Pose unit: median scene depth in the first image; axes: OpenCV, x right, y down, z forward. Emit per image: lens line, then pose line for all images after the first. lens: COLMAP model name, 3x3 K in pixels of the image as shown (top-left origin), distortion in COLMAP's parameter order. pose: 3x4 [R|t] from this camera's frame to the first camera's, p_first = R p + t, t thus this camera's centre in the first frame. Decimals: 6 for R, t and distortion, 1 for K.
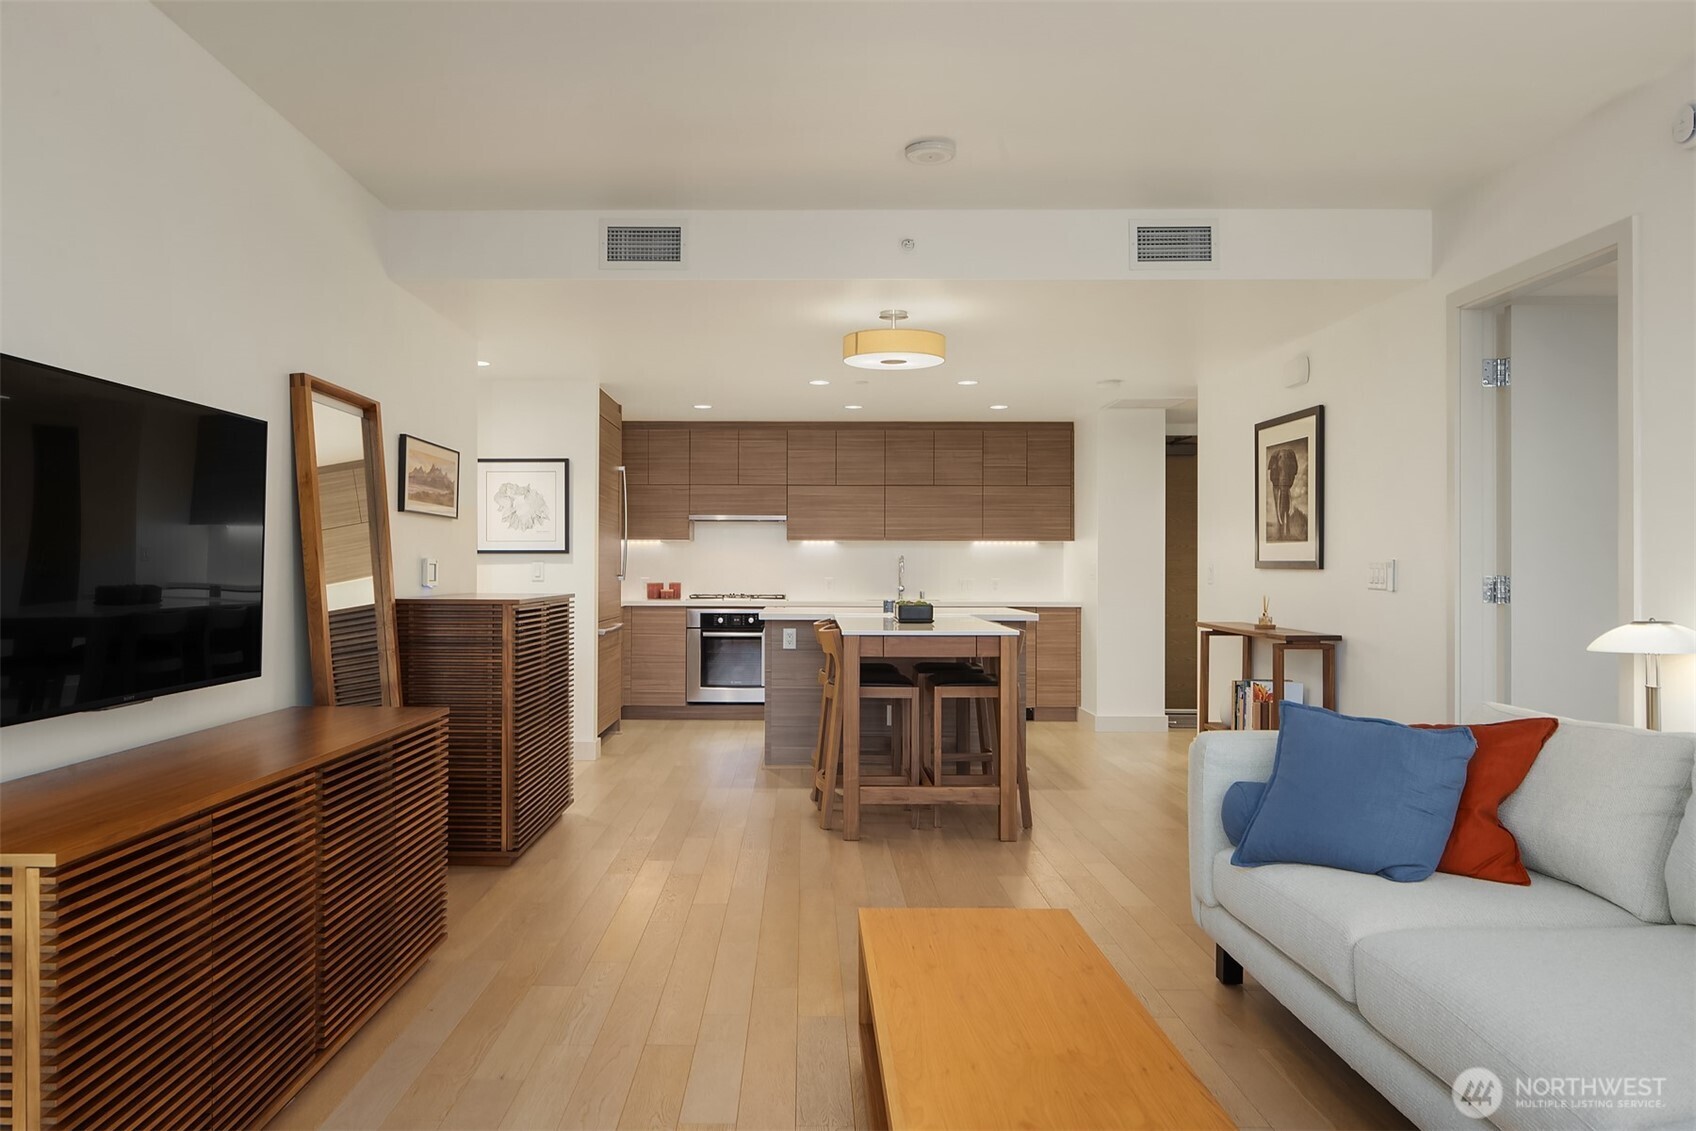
lens RADIAL K [[1159.9, 0, 848.0], [0, 1159.9, 565.5], [0, 0, 1]] dist [0.004654, 0.002187]
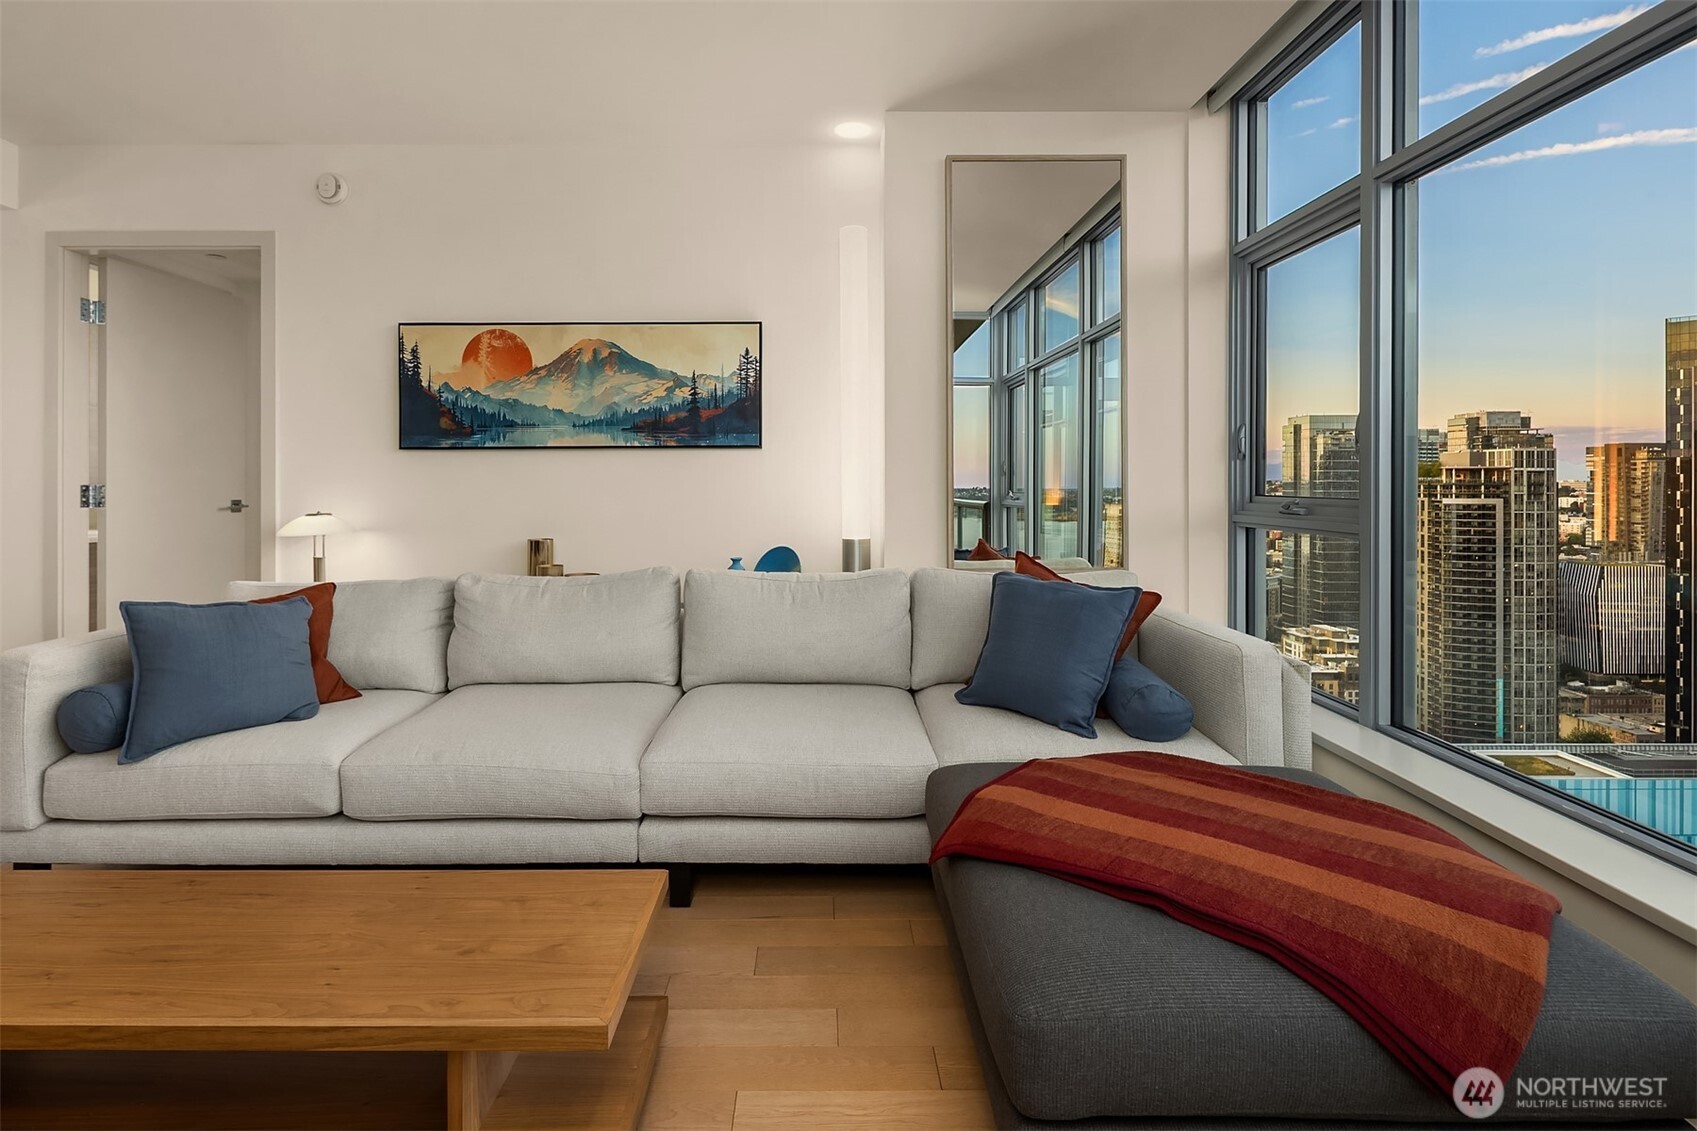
lens RADIAL K [[806.4, 0, 833.8], [0, 806.4, 483.3], [0, 0, 1]] dist [-0.001588, -0.000056]
pose [[0.032817, -0.007088, 0.999436, -0.149670], [-0.004444, 0.999964, 0.007238, -0.000871], [-0.999452, -0.004679, 0.032784, 0.138137]]
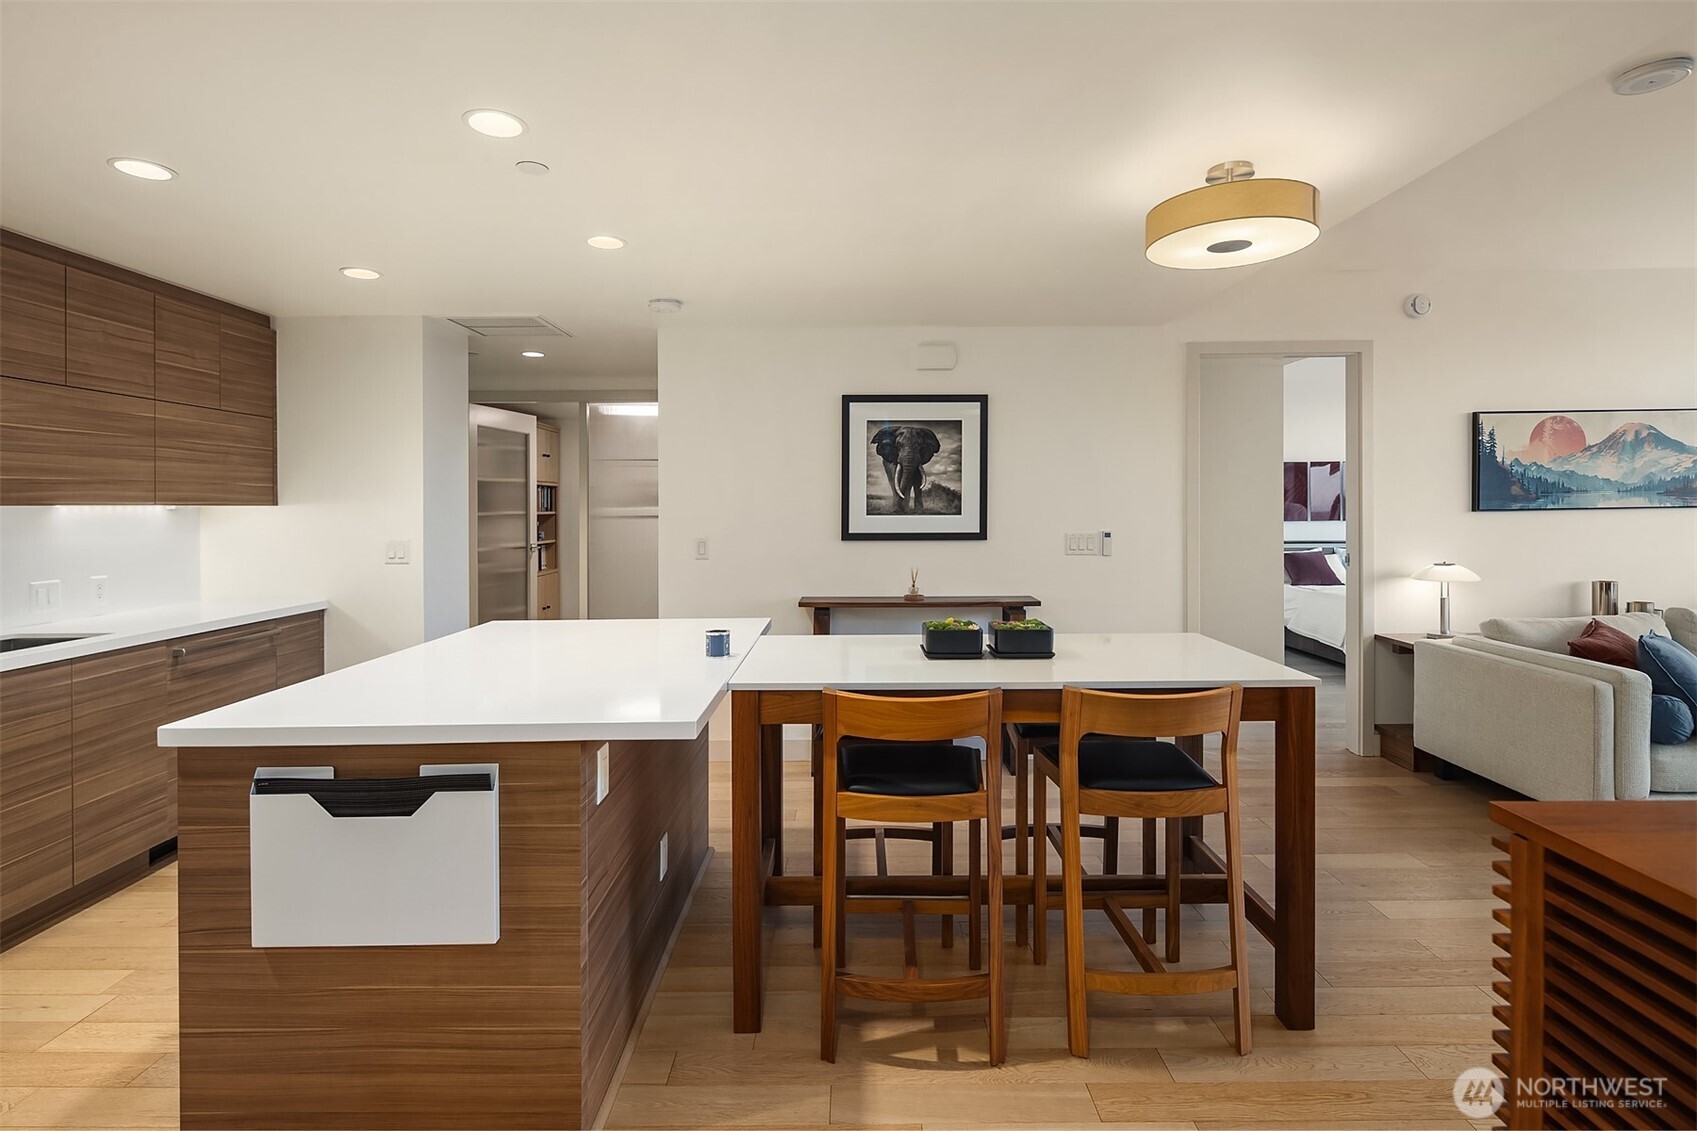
lens RADIAL K [[806.2, 0, 844.1], [0, 806.2, 514.5], [0, 0, 1]] dist [0.000218, -0.000136]
pose [[0.036015, -0.012176, 0.999277, -0.307802], [0.007244, 0.999903, 0.011922, -0.025536], [-0.999325, 0.006809, 0.036099, 0.889335]]
